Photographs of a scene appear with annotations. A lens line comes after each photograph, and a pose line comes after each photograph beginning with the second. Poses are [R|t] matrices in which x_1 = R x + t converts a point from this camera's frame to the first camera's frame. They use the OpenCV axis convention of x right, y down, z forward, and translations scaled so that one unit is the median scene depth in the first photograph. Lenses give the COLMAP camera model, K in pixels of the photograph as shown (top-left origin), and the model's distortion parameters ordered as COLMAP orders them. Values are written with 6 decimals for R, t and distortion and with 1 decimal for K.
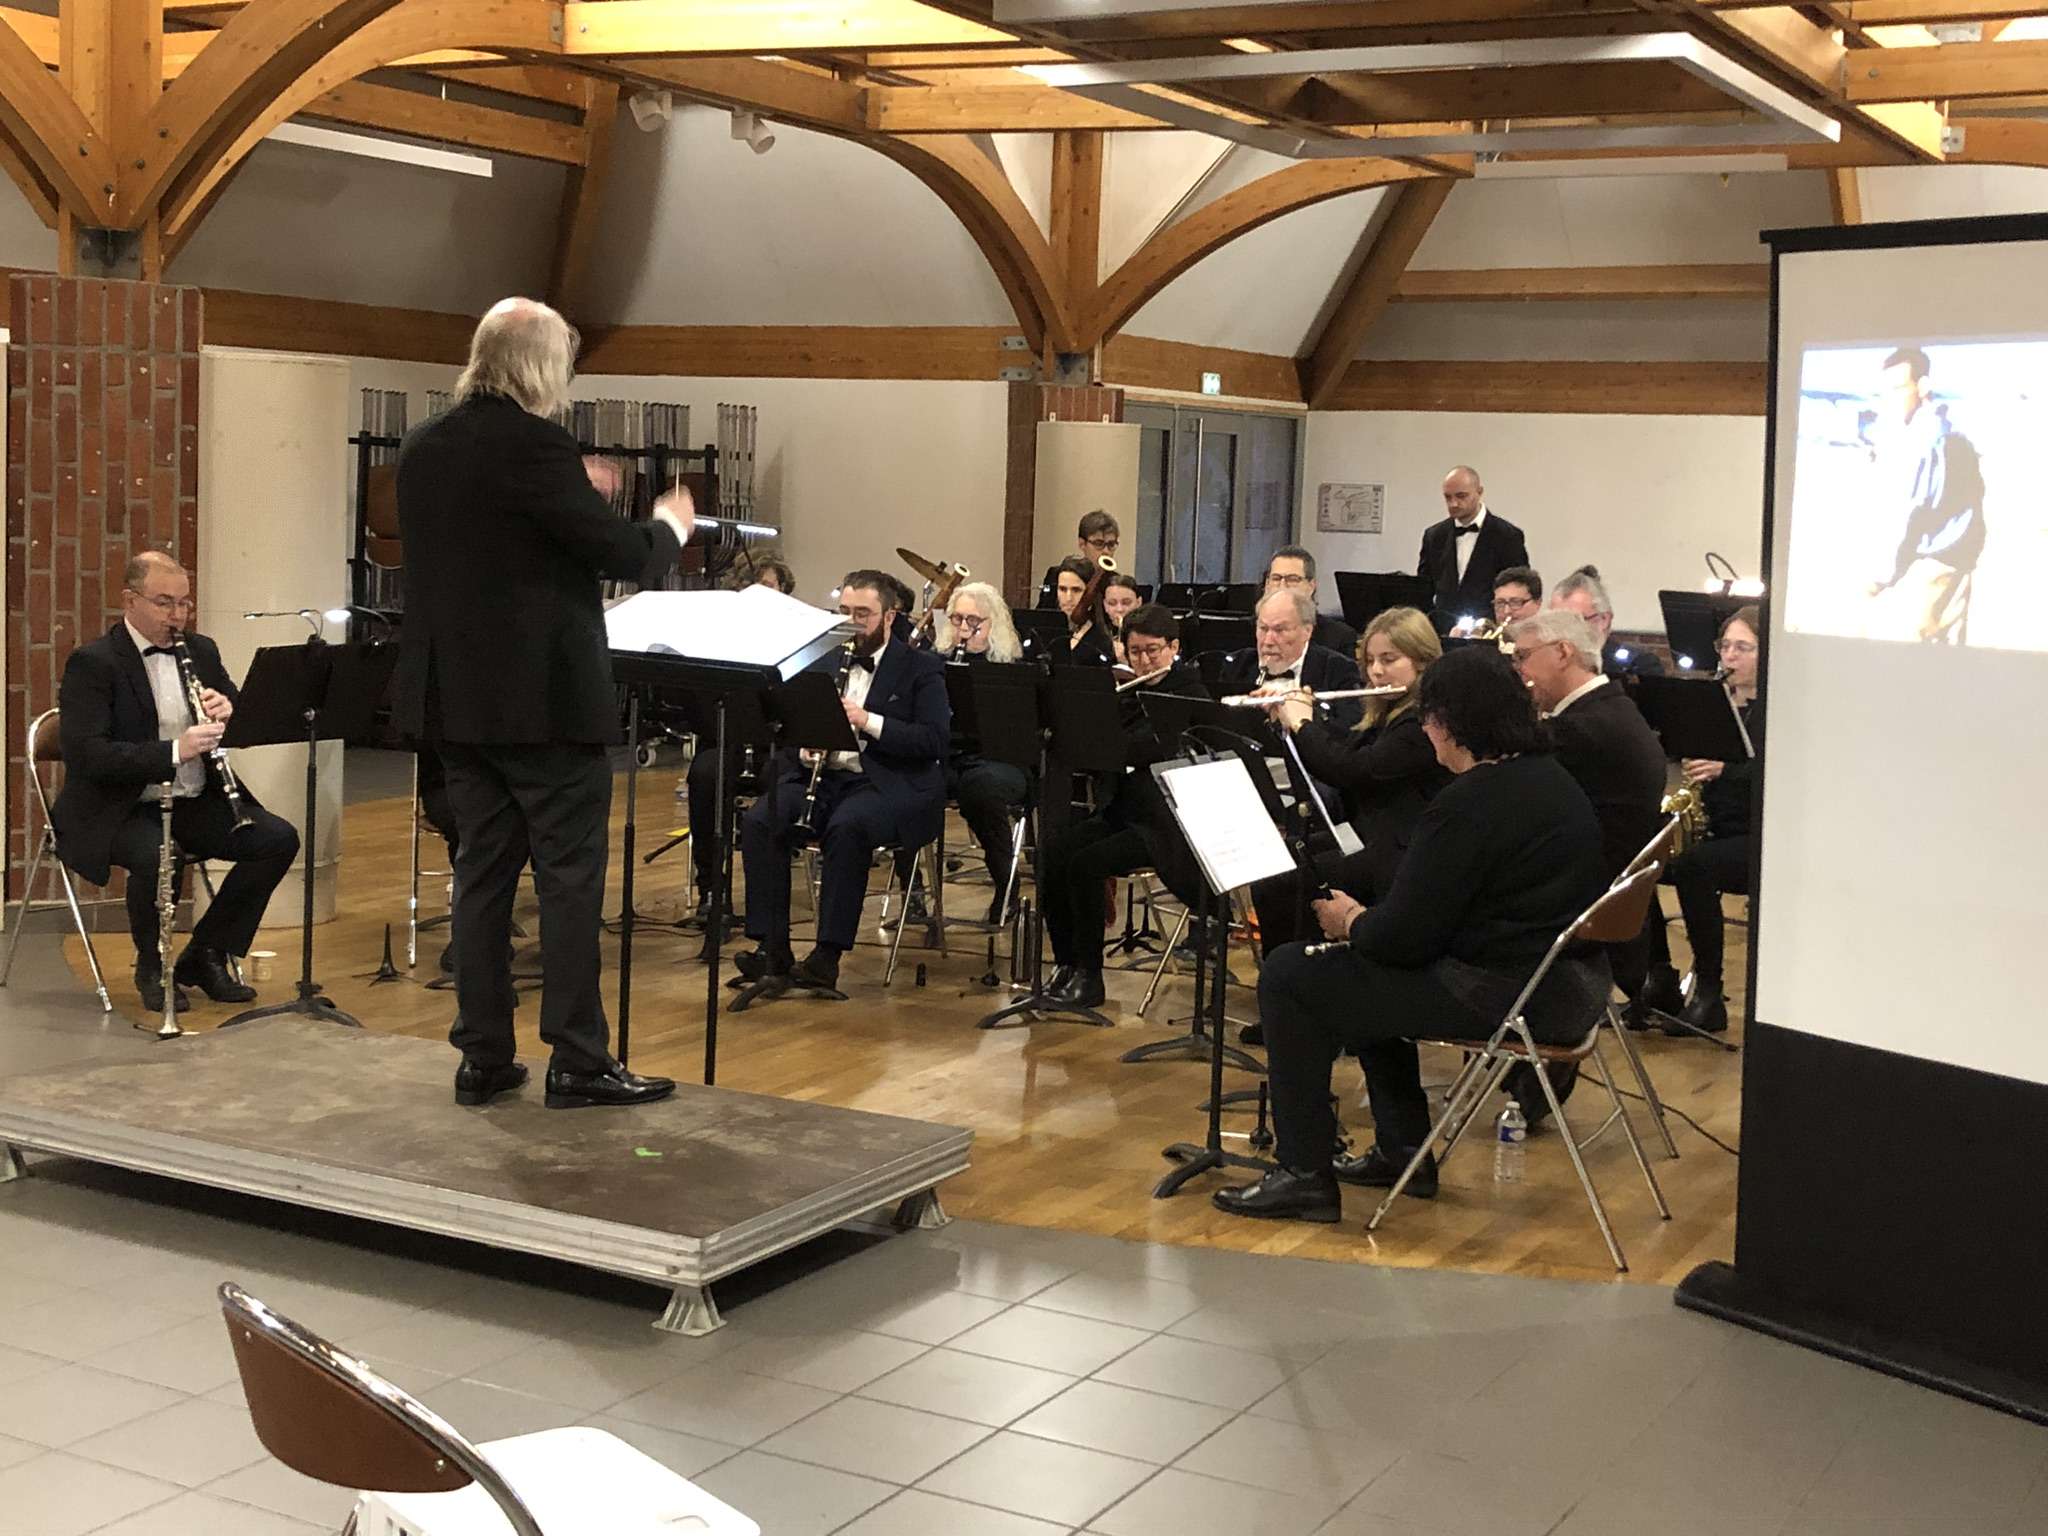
lens RADIAL K [[2630.3, 0, 1001.1], [0, 2630.3, 732.7], [0, 0, 1]] dist [0.182758, -0.660264]
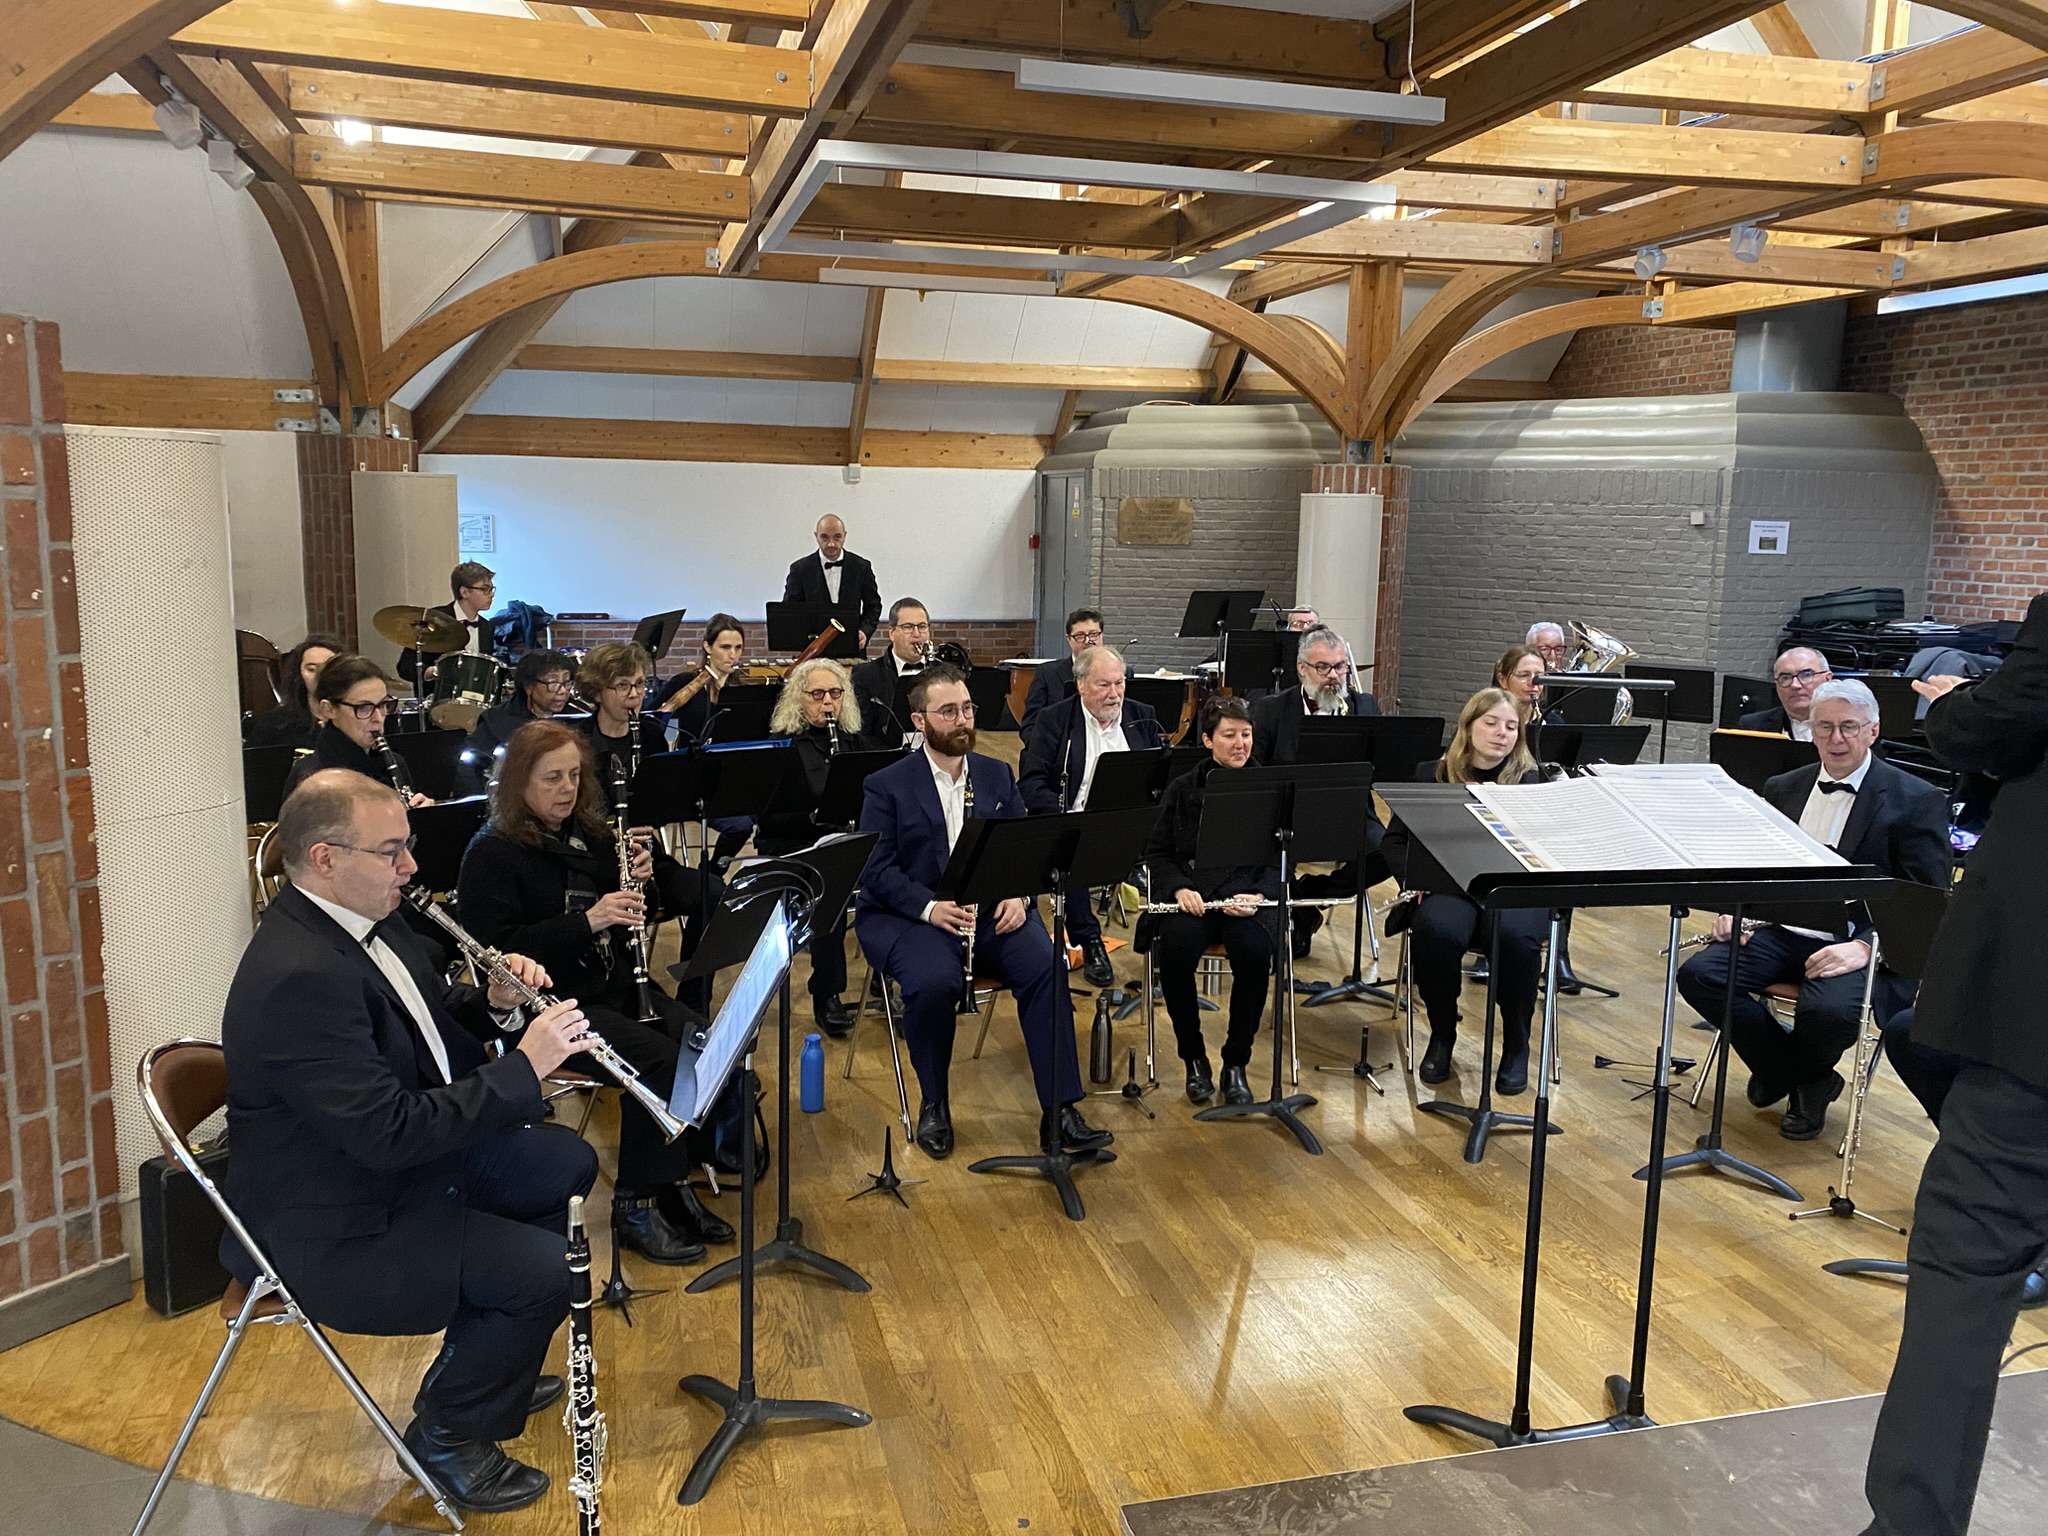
lens RADIAL K [[1557.7, 0, 1021.1], [0, 1557.7, 761.4], [0, 0, 1]] dist [0.022383, -0.012797]
pose [[0.721831, -0.130417, 0.679670, -0.354981], [0.071237, 0.990869, 0.114475, -0.080120], [-0.688394, -0.034215, 0.724530, 0.507624]]
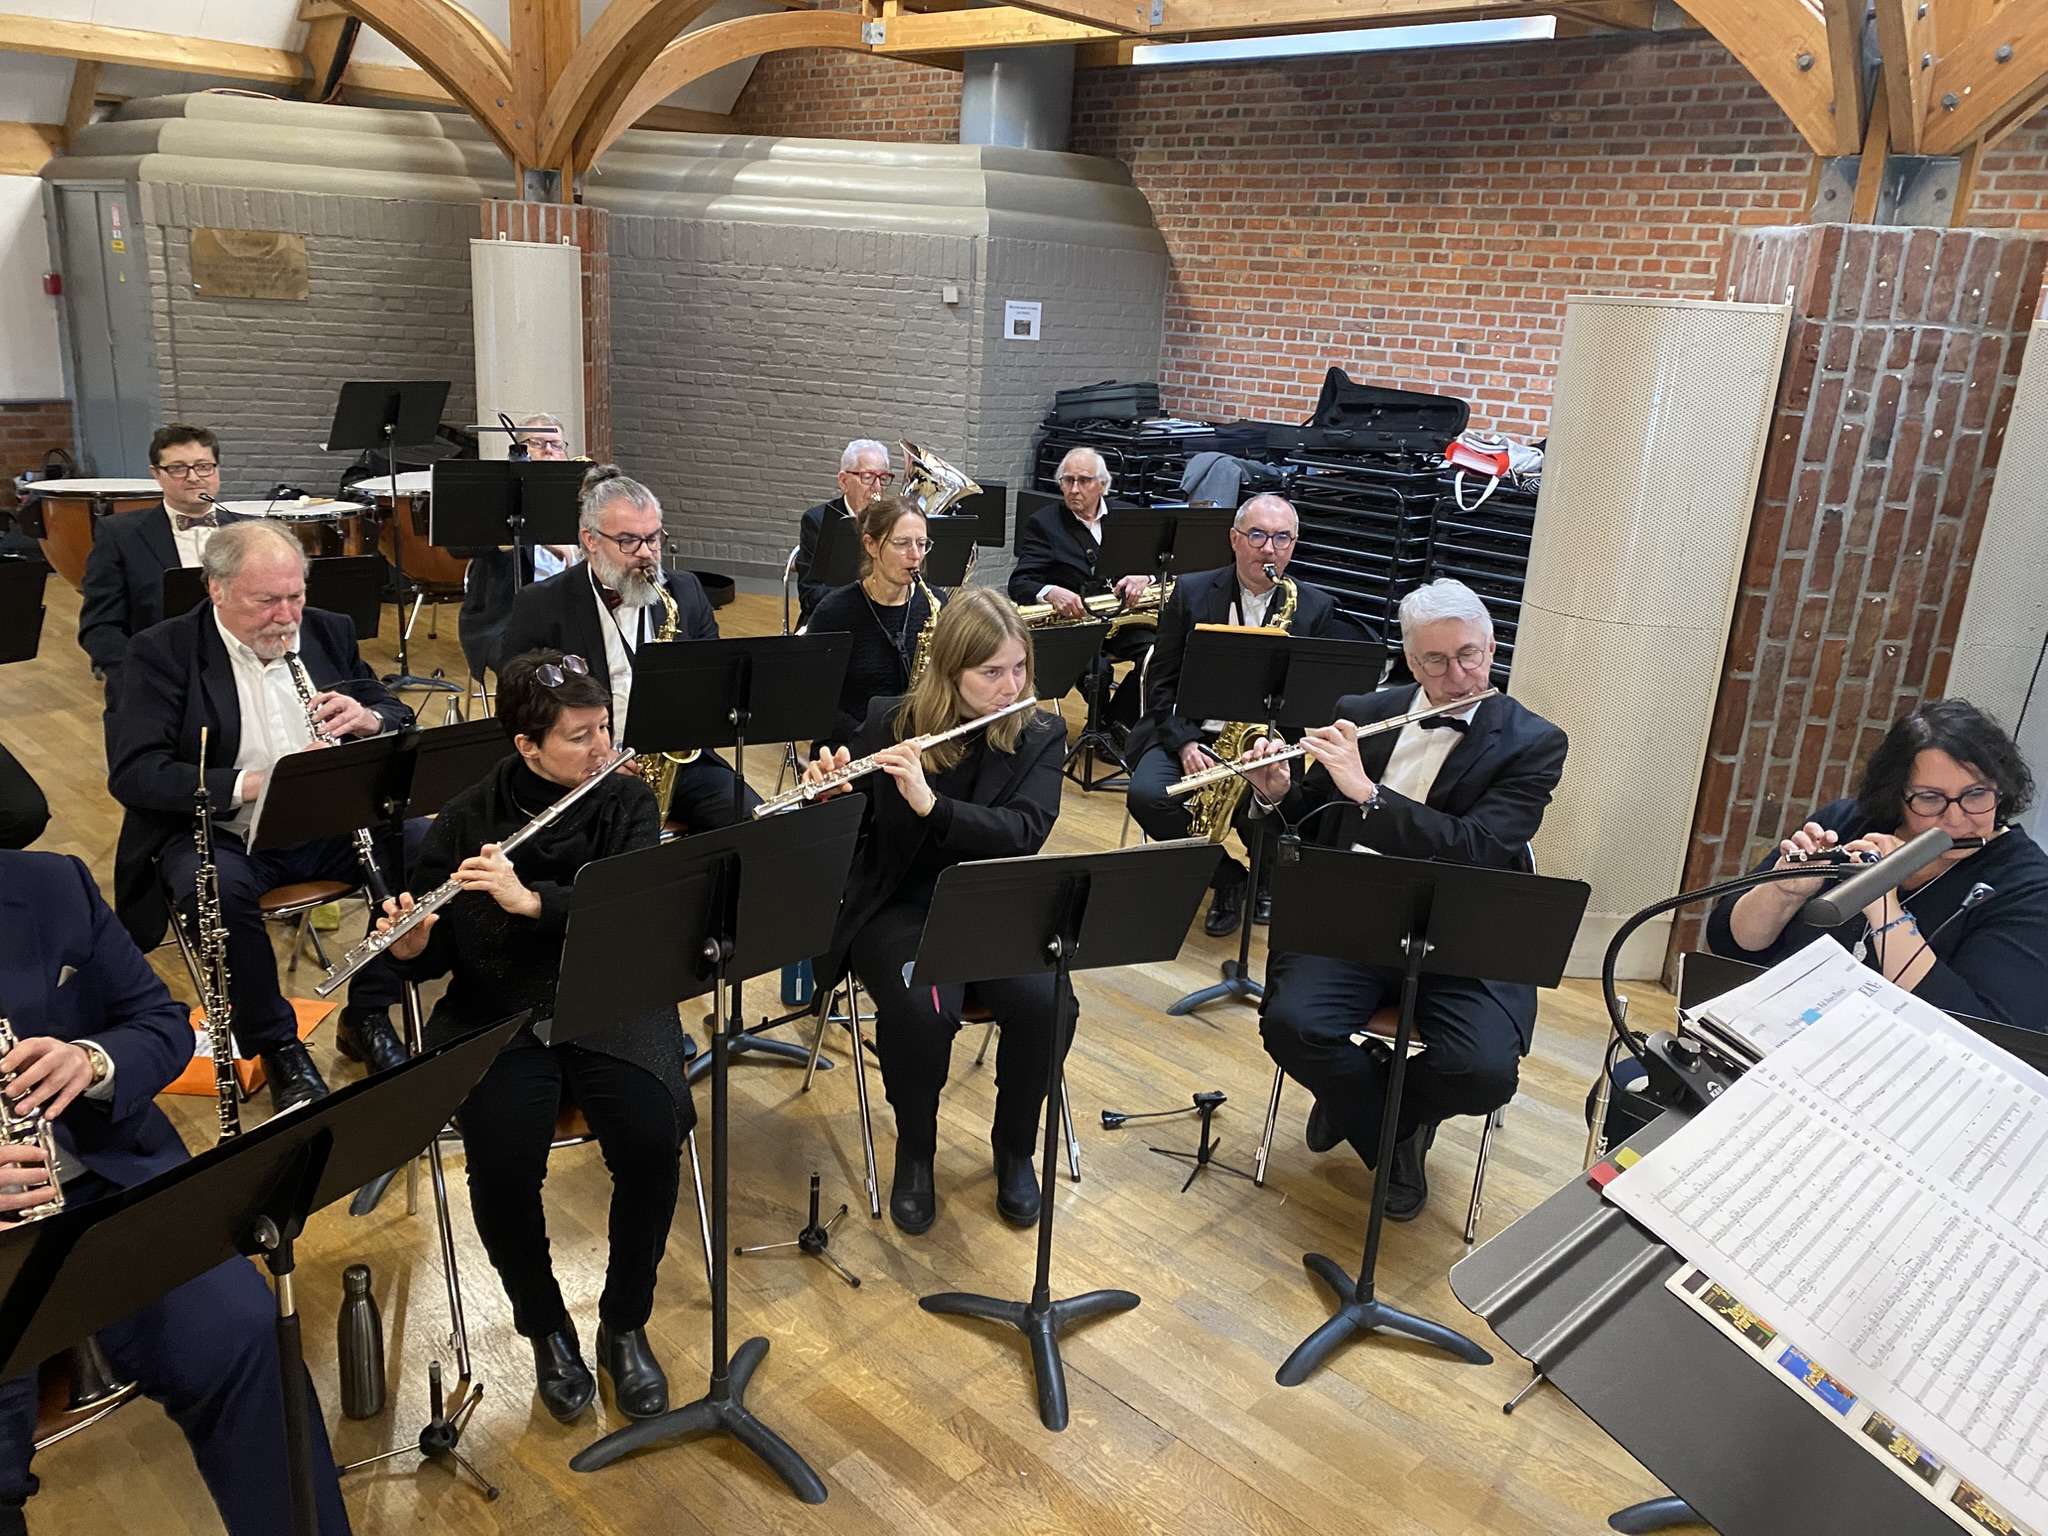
lens RADIAL K [[1556.9, 0, 1008.1], [0, 1556.9, 766.5], [0, 0, 1]] dist [0.021178, -0.013598]
pose [[0.267793, -0.298246, 0.916153, -0.189566], [0.041791, 0.953583, 0.298216, -0.097081], [-0.962570, -0.041573, 0.267827, 0.679216]]
